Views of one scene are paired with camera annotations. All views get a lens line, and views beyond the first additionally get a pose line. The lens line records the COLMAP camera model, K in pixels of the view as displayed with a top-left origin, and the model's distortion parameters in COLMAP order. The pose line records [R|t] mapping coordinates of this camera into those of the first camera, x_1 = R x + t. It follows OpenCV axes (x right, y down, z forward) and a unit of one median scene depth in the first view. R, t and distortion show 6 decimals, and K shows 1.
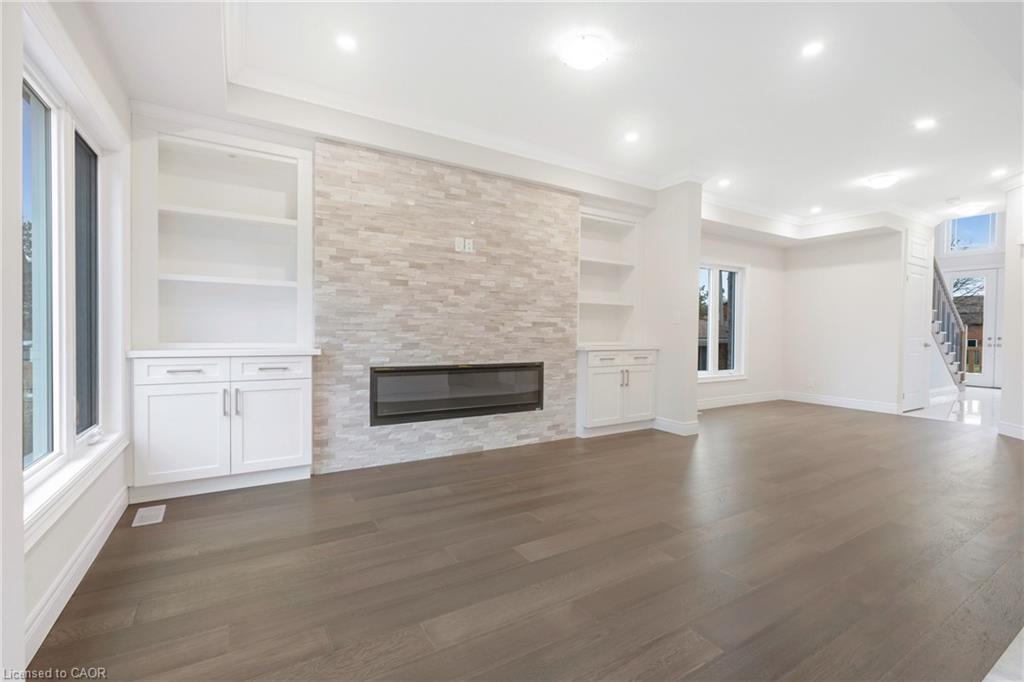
lens RADIAL K [[450.9, 0, 512.4], [0, 450.9, 339.8], [0, 0, 1]] dist [-0.001099, 0.000133]
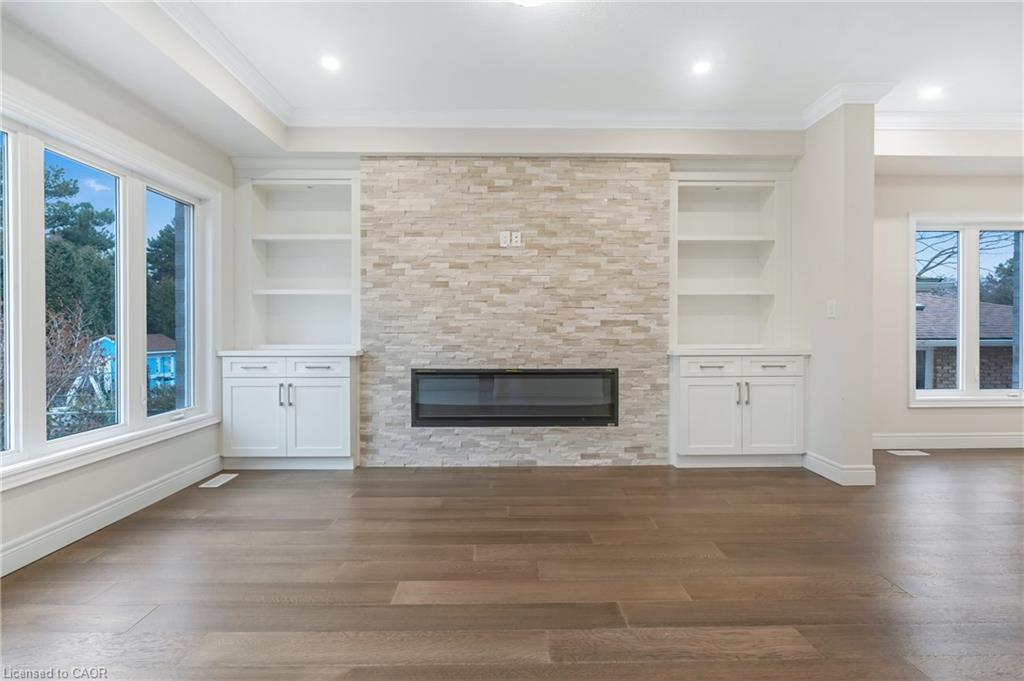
lens RADIAL K [[455.0, 0, 510.3], [0, 455.0, 335.5], [0, 0, 1]] dist [-0.002722, -0.000100]
pose [[0.861406, -0.008617, -0.507843, 0.343060], [0.001440, 0.999894, -0.014522, 0.000581], [0.507914, 0.011778, 0.861327, 0.190501]]
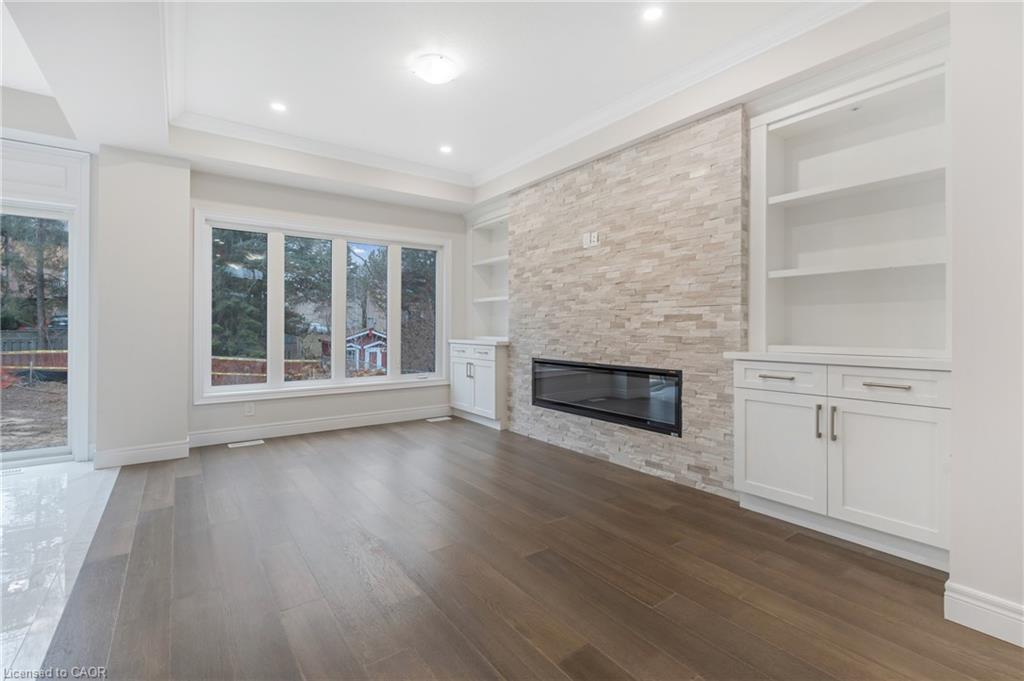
lens RADIAL K [[461.7, 0, 513.5], [0, 461.7, 325.7], [0, 0, 1]] dist [-0.001684, -0.000274]
pose [[0.081883, -0.015070, -0.996528, 0.821406], [-0.018342, 0.999694, -0.016625, -0.004866], [0.996473, 0.019639, 0.081582, 0.716264]]
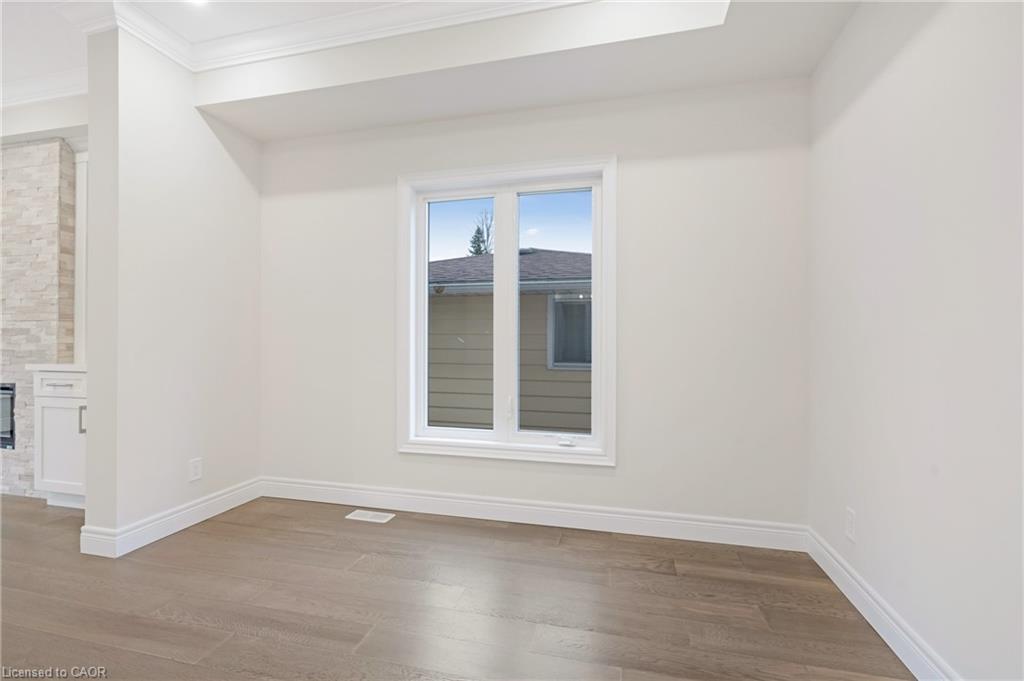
lens RADIAL K [[453.0, 0, 512.5], [0, 453.0, 343.0], [0, 0, 1]] dist [-0.003850, -0.000438]
pose [[0.699653, -0.005278, -0.714463, 1.215285], [-0.010981, 0.999775, -0.018139, -0.012368], [0.714398, 0.020536, 0.699438, 1.128438]]
